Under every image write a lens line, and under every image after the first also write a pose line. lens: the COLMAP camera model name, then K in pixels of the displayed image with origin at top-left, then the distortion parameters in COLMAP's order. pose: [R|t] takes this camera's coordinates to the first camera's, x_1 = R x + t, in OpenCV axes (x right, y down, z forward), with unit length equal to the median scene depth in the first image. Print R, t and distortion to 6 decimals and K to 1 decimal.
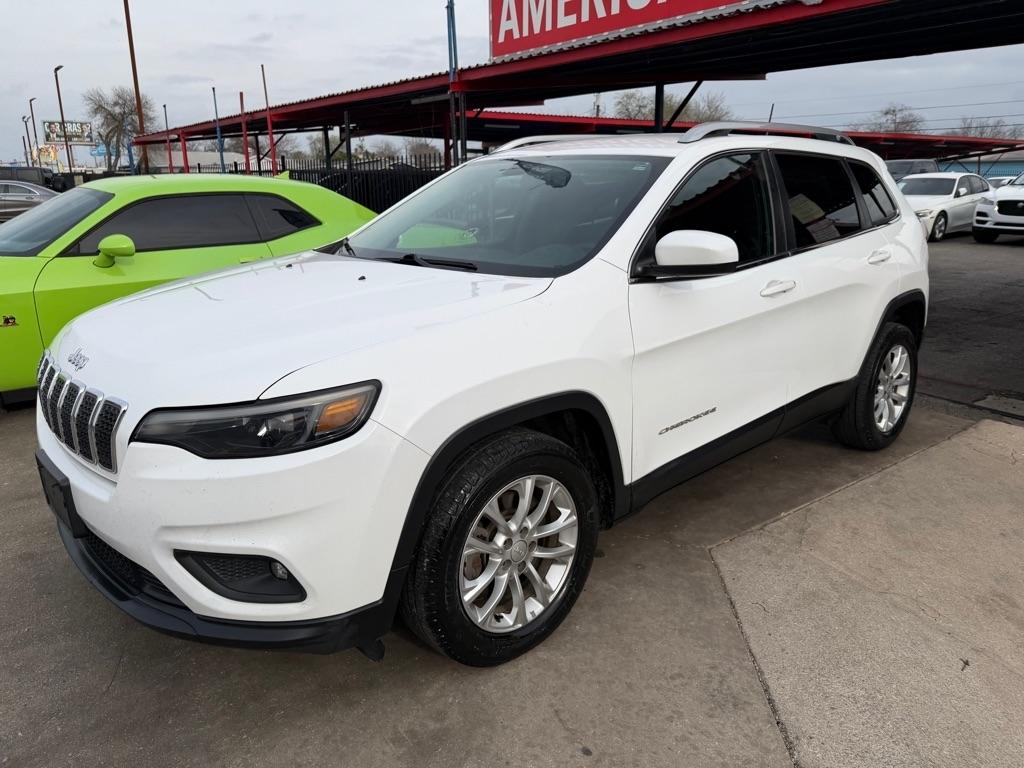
lens RADIAL K [[727.9, 0, 505.2], [0, 727.9, 386.5], [0, 0, 1]] dist [0.021215, -0.035159]
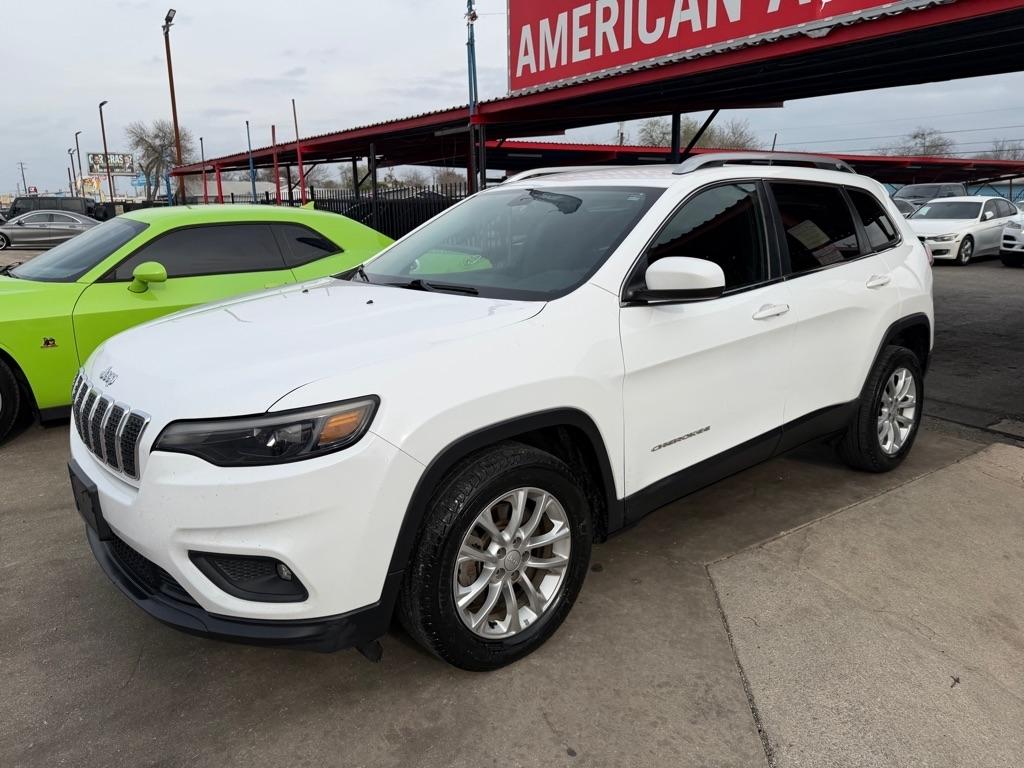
lens RADIAL K [[727.9, 0, 496.8], [0, 727.9, 377.7], [0, 0, 1]] dist [0.021215, -0.035159]
pose [[0.998928, 0.003904, -0.046121, 0.034103], [-0.005968, 0.998982, -0.044704, 0.007725], [0.045900, 0.044931, 0.997935, -0.047867]]
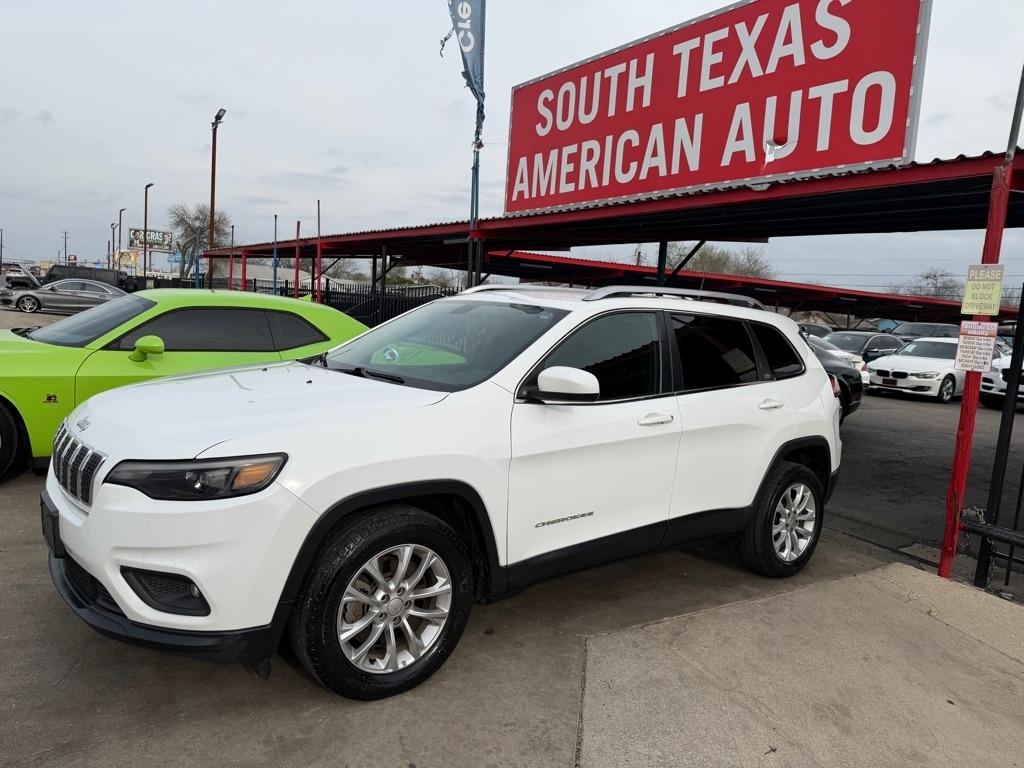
lens RADIAL K [[727.9, 0, 502.9], [0, 727.9, 385.0], [0, 0, 1]] dist [0.021215, -0.035159]
pose [[0.994920, 0.080625, -0.060284, 0.192325], [-0.089852, 0.981240, -0.170574, 0.039351], [0.045401, 0.175124, 0.983499, -0.224007]]
